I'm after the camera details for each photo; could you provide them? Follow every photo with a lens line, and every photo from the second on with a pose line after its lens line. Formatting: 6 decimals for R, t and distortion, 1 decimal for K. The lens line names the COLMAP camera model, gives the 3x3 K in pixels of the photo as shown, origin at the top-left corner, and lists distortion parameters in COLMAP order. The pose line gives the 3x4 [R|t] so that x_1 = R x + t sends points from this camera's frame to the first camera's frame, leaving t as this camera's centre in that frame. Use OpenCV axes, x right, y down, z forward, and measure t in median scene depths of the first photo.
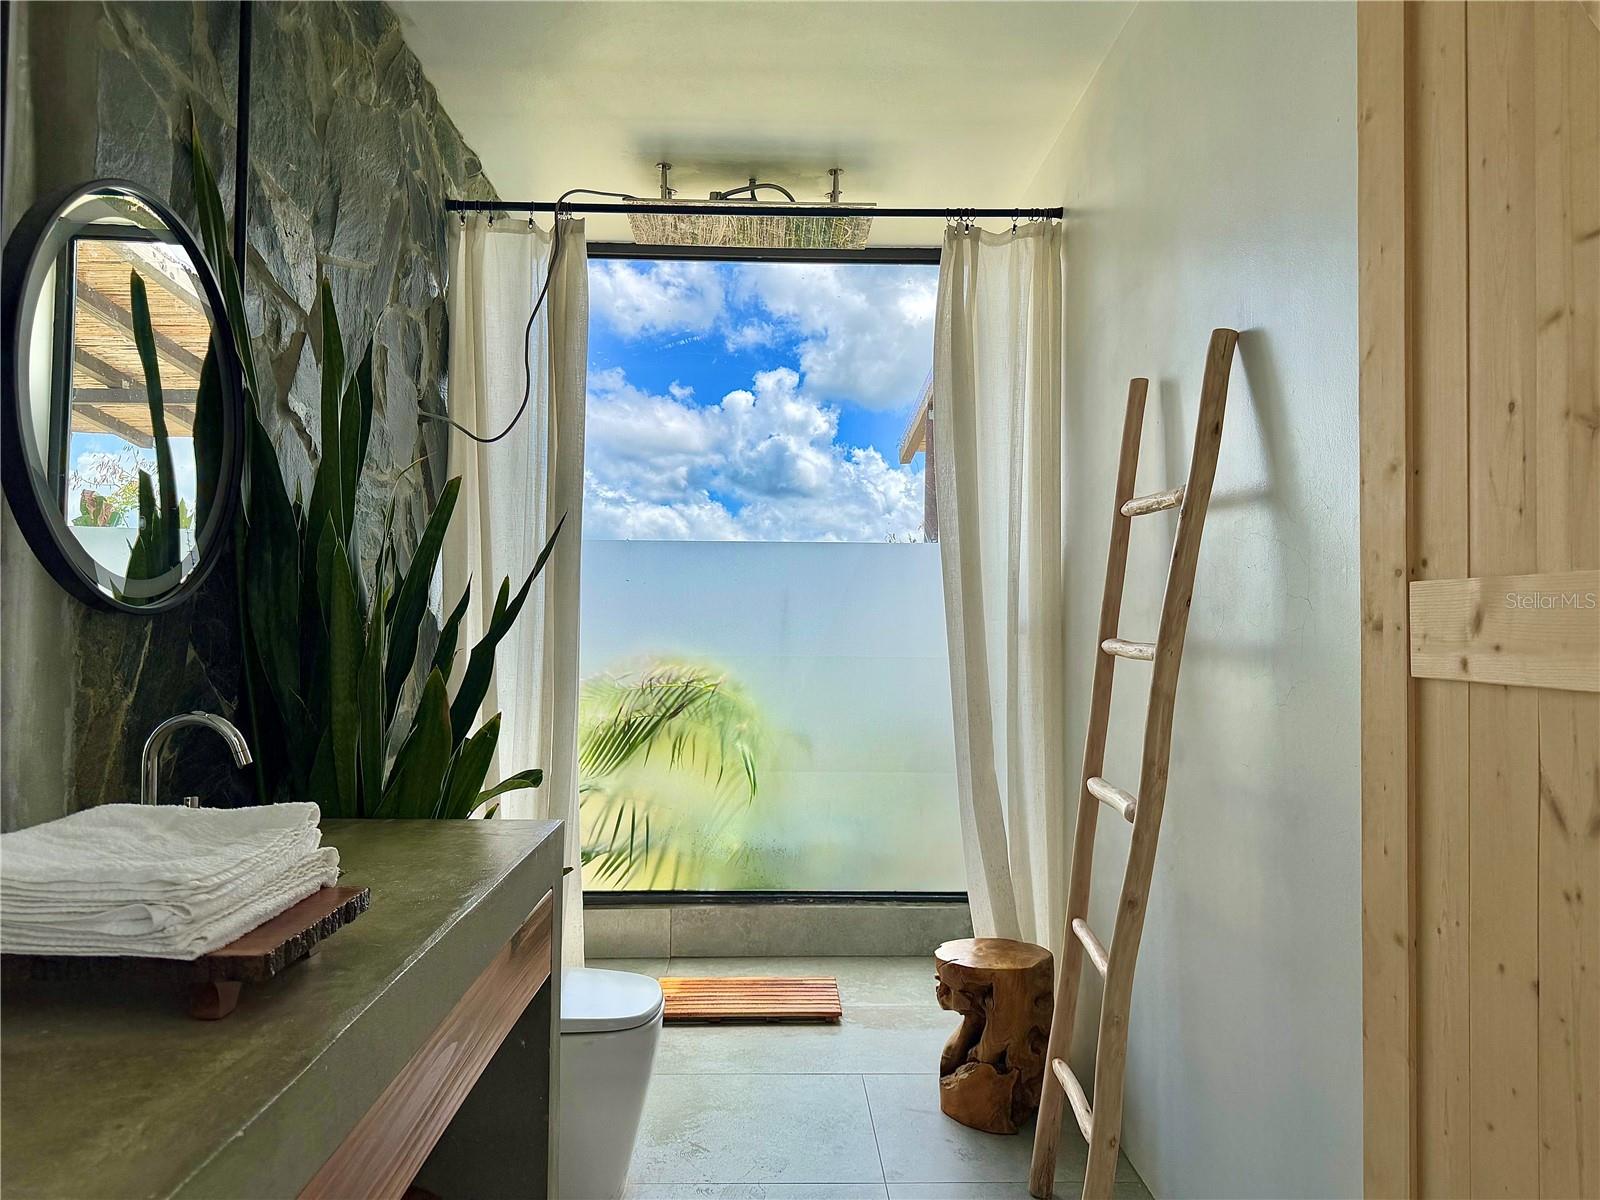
lens RADIAL K [[1127.3, 0, 789.5], [0, 1127.3, 612.4], [0, 0, 1]] dist [0.049487, -0.058319]
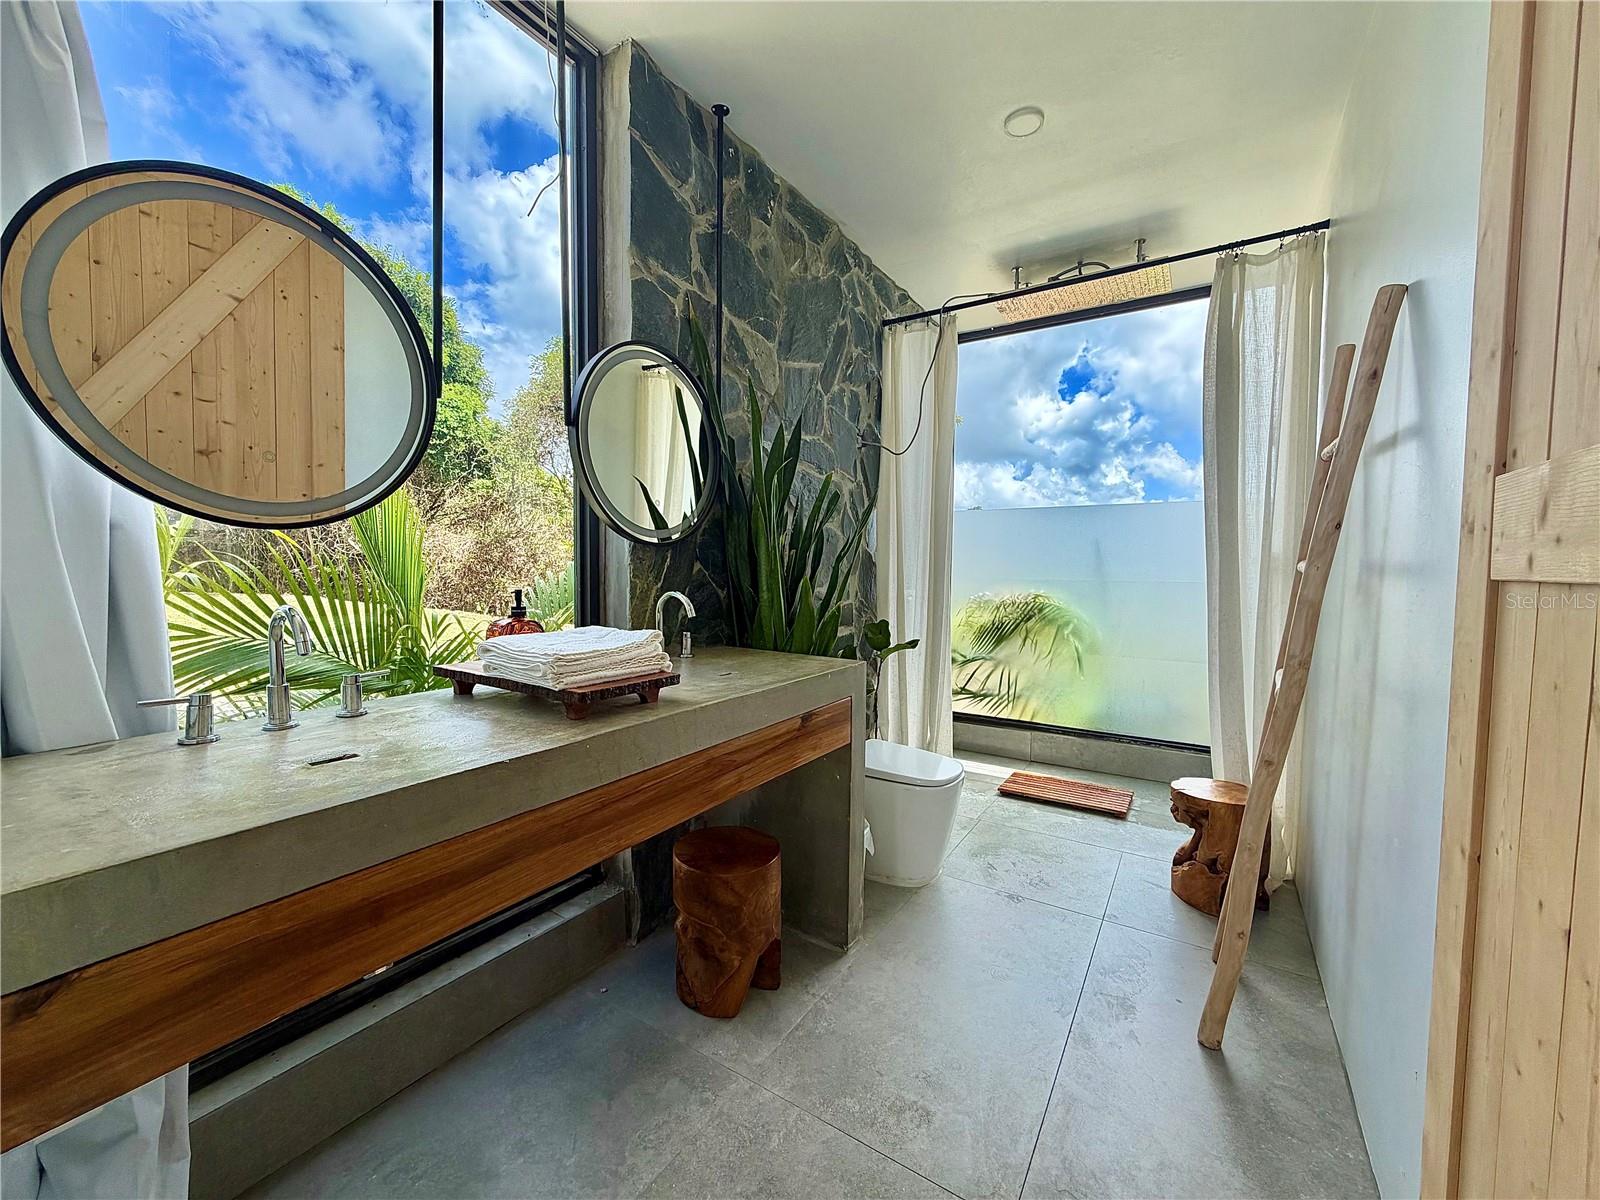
lens RADIAL K [[635.8, 0, 803.0], [0, 635.8, 610.0], [0, 0, 1]] dist [0.003949, -0.000575]
pose [[0.829453, 0.036443, -0.557387, 0.193983], [0.004522, 0.997399, 0.071941, 0.021436], [0.558559, -0.062192, 0.827130, 0.083143]]
